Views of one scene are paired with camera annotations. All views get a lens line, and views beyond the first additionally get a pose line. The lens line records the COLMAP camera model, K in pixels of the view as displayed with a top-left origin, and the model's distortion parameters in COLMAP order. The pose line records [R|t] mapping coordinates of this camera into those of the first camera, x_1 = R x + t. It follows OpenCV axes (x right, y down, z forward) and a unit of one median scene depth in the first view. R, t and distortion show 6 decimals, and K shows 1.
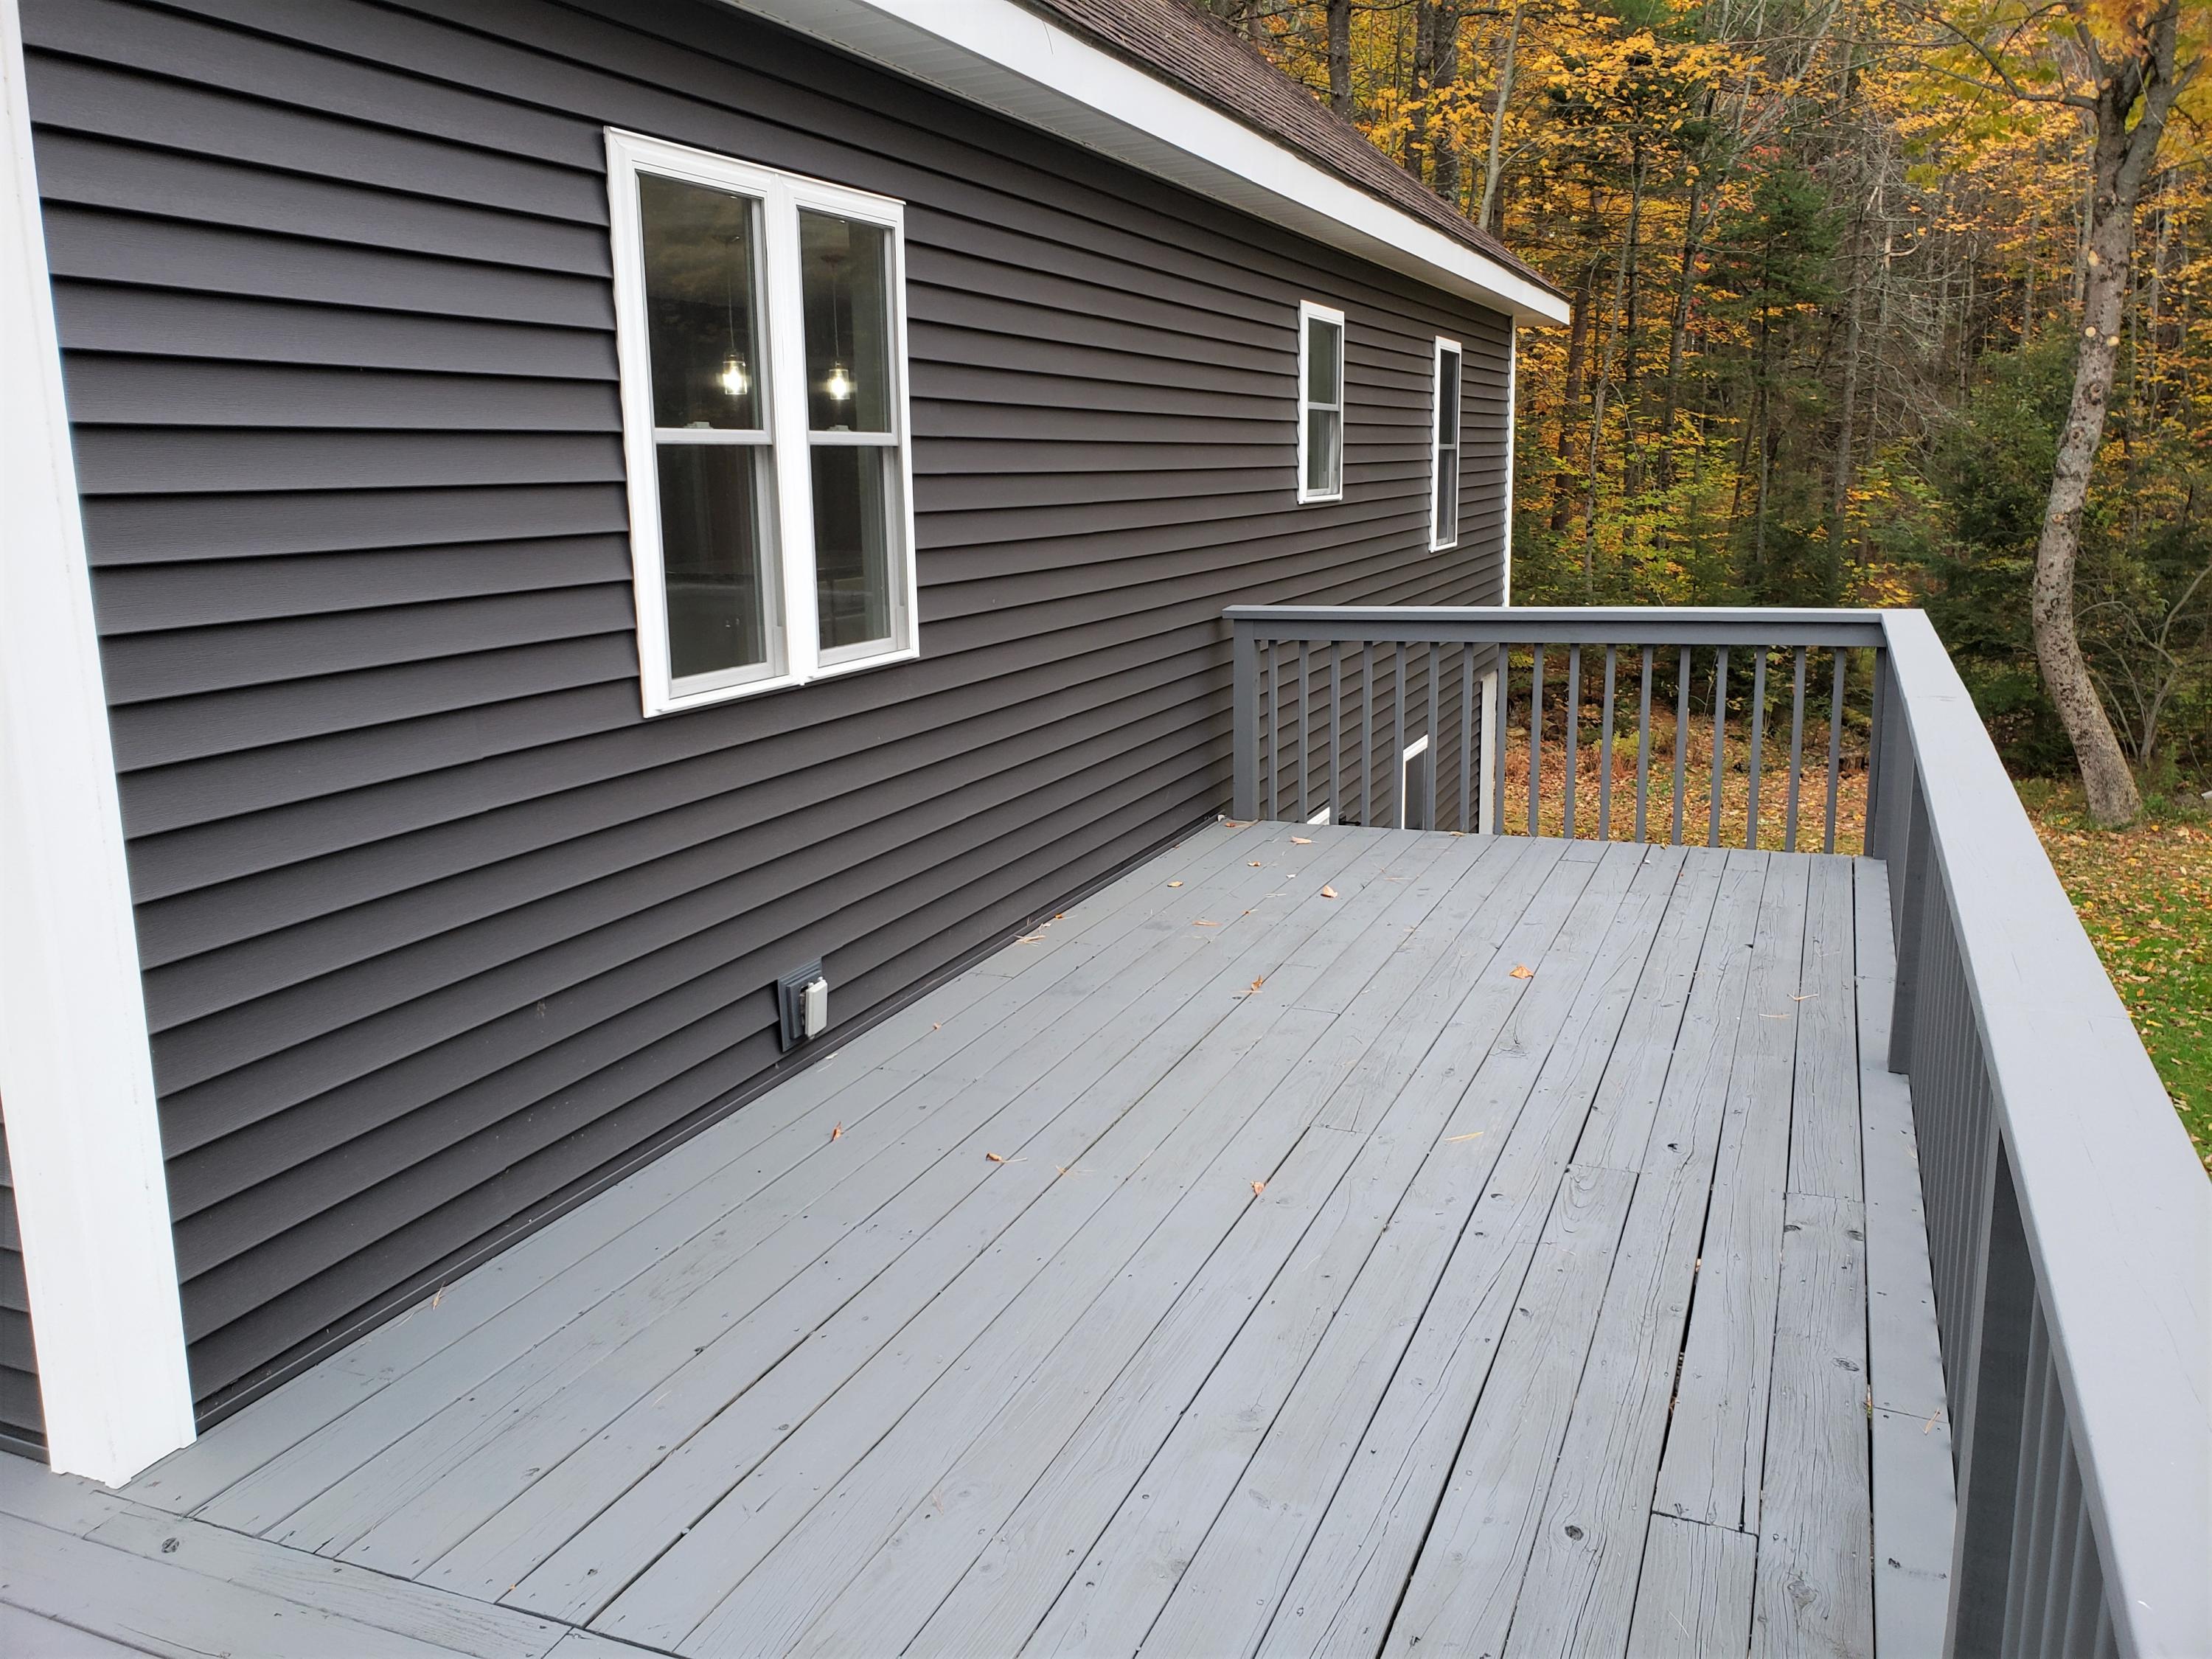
lens RADIAL K [[1744.1, 0, 1106.0], [0, 1744.1, 829.5], [0, 0, 1]] dist [0.028051, 0.000172]
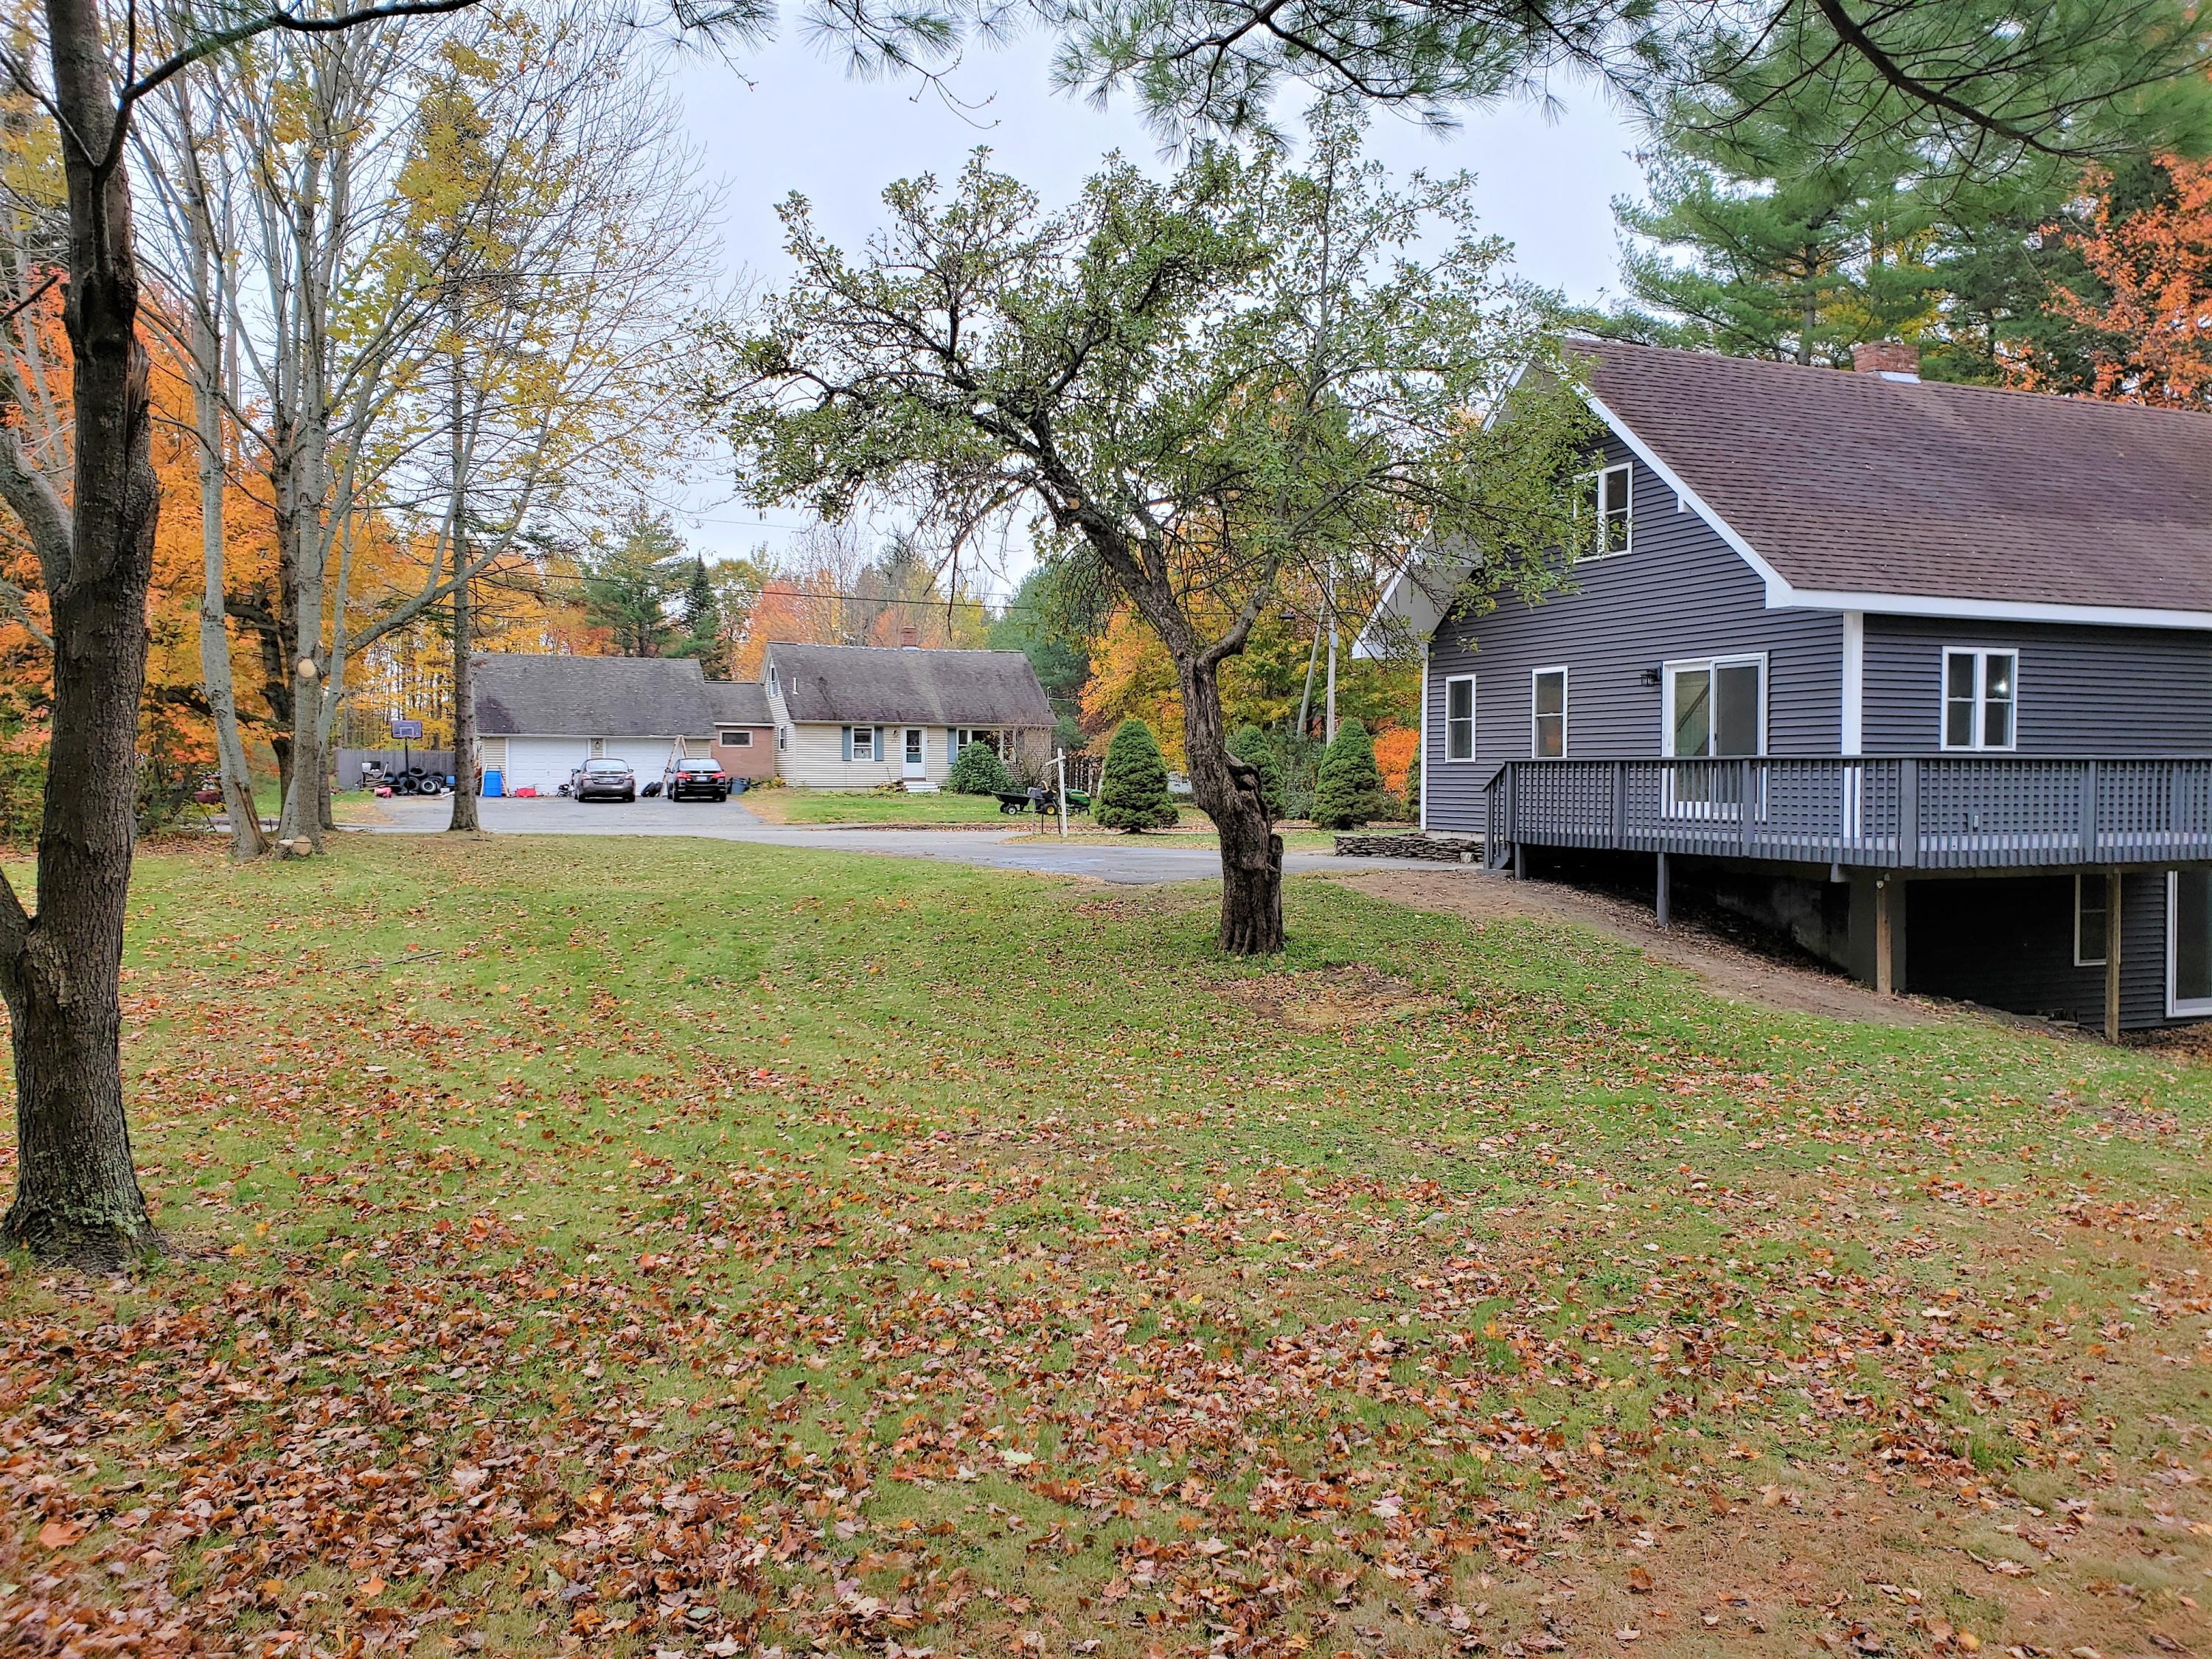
lens RADIAL K [[1725.1, 0, 1118.1], [0, 1725.1, 805.5], [0, 0, 1]] dist [0.009497, 0.015731]
pose [[0.725003, 0.033302, -0.687940, 1.358032], [-0.154377, 0.981274, -0.115193, 0.955648], [0.671221, 0.189717, 0.716568, -3.872894]]
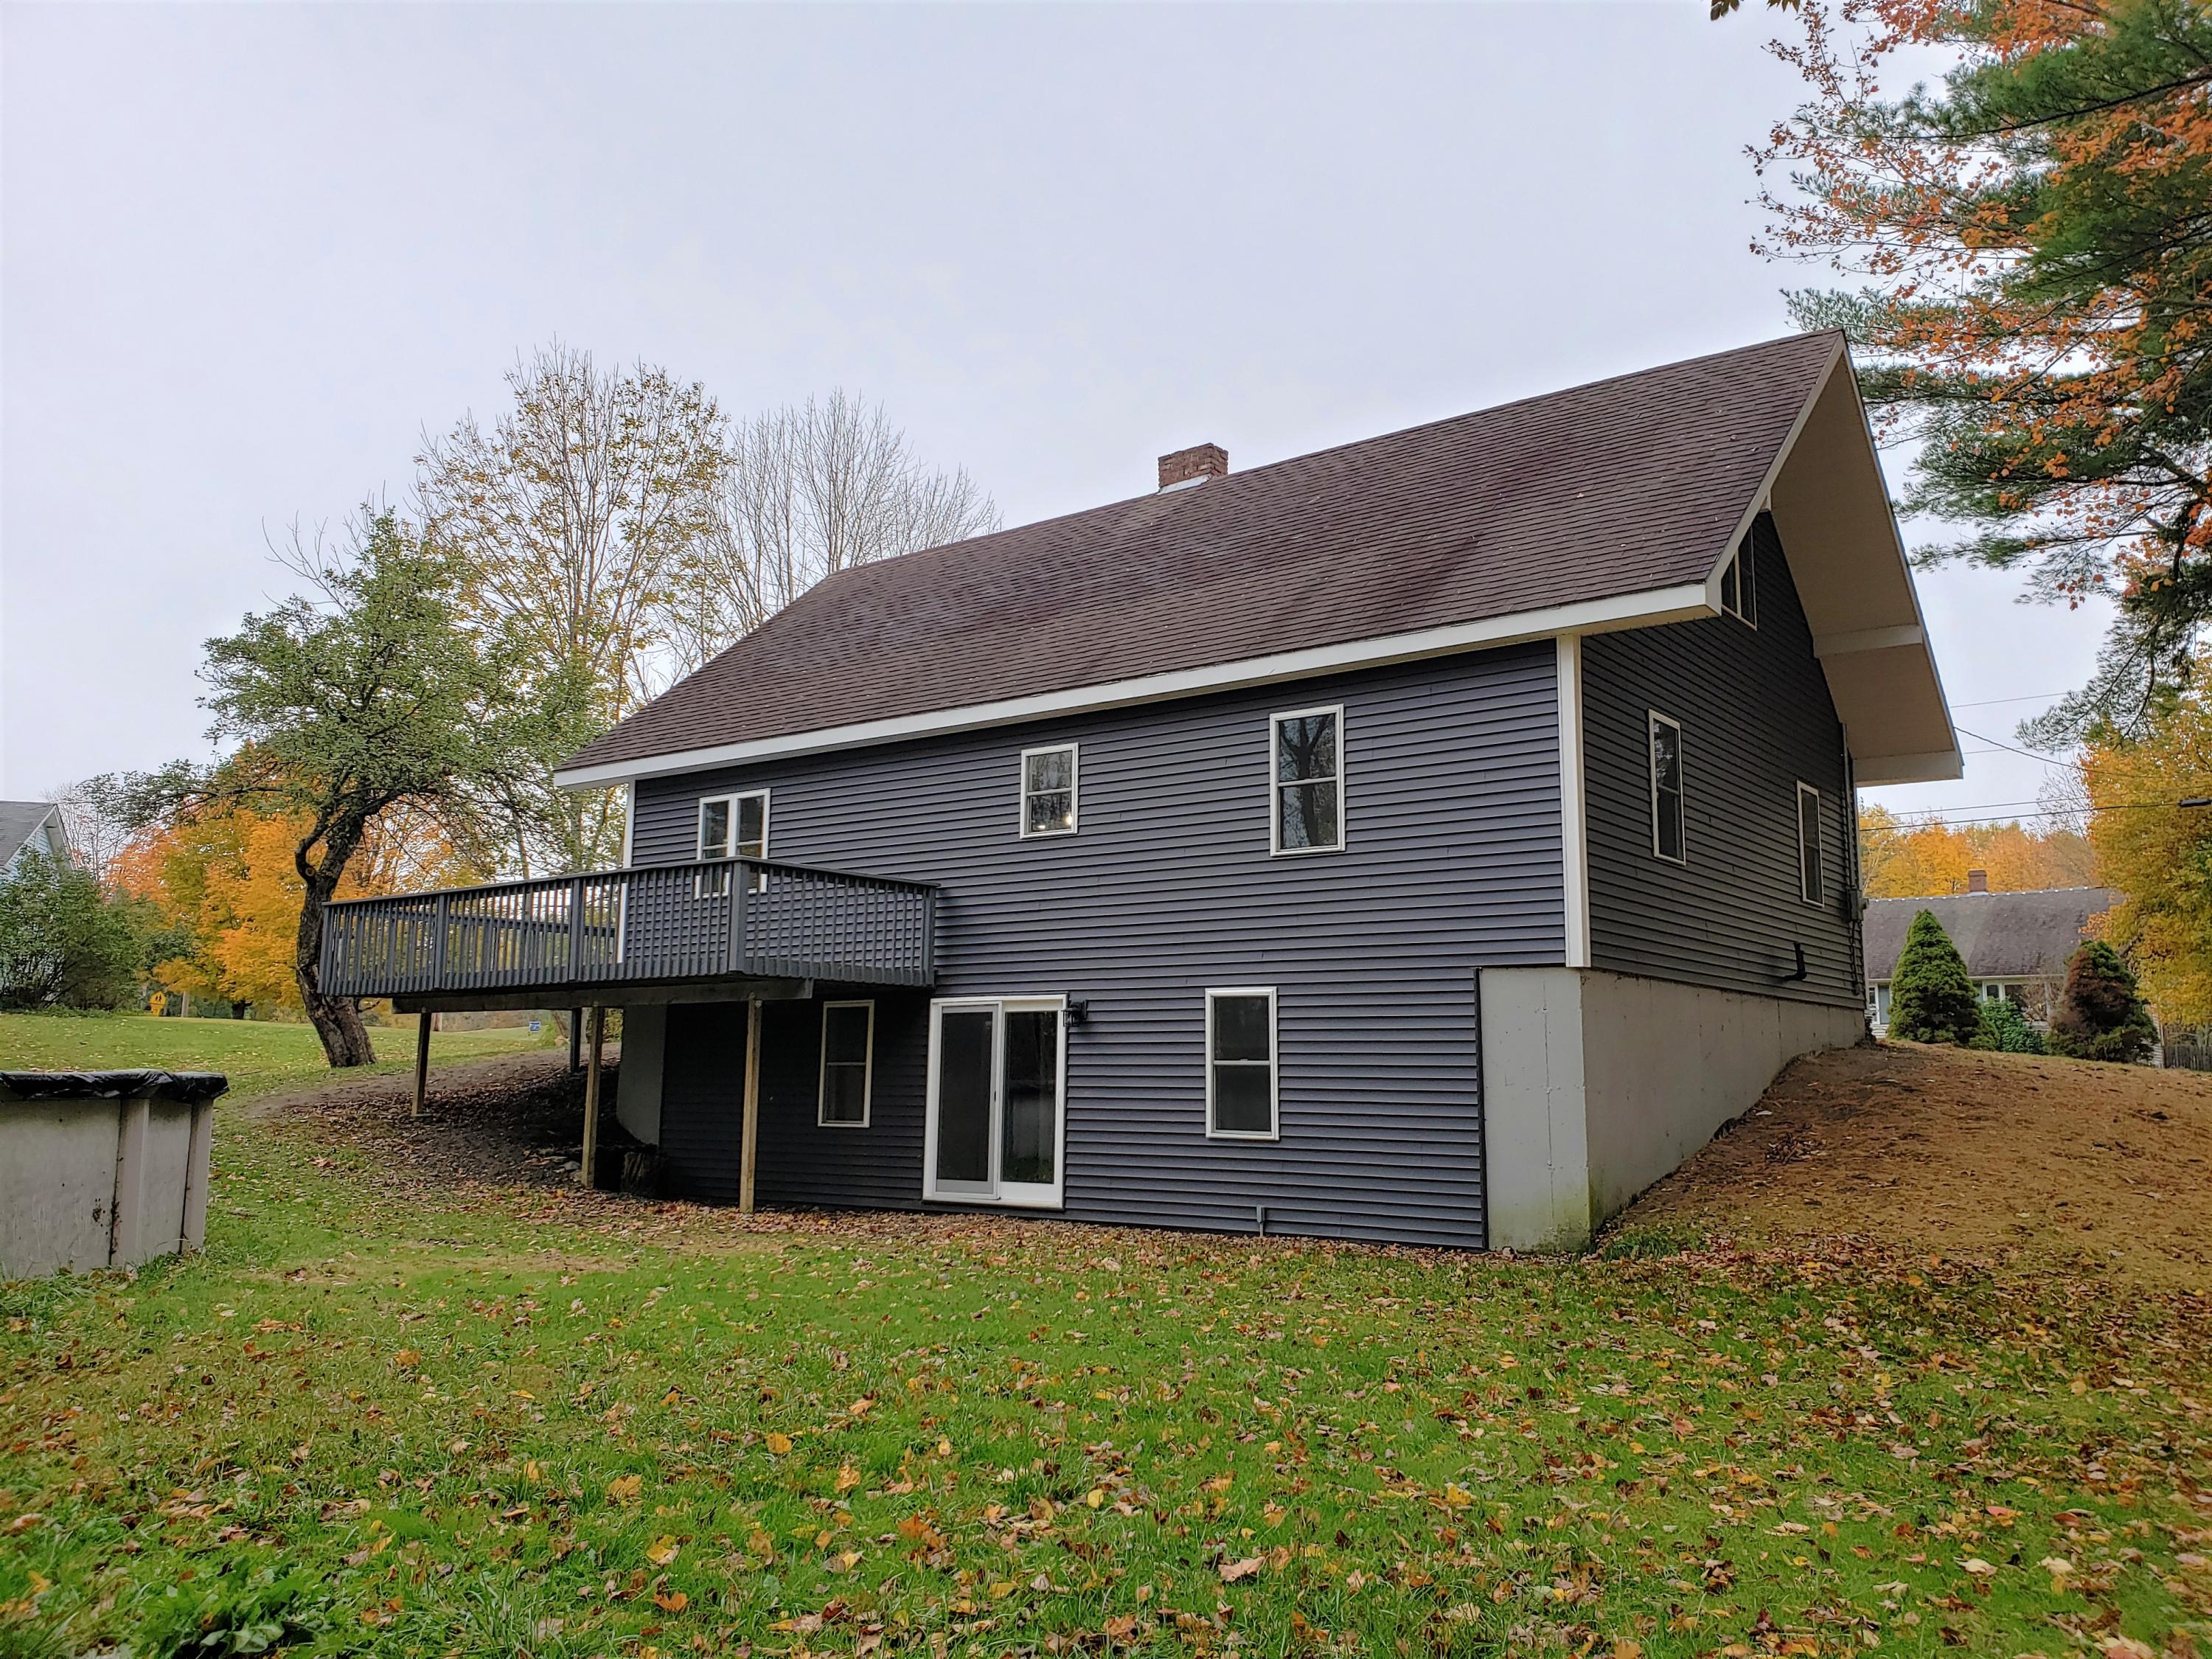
lens RADIAL K [[1725.1, 0, 1118.1], [0, 1725.1, 805.5], [0, 0, 1]] dist [0.009497, 0.015731]
pose [[-0.244201, -0.135865, -0.960160, 4.044158], [-0.198450, 0.976183, -0.087659, -0.121615], [0.949201, 0.169138, -0.265347, 3.177194]]
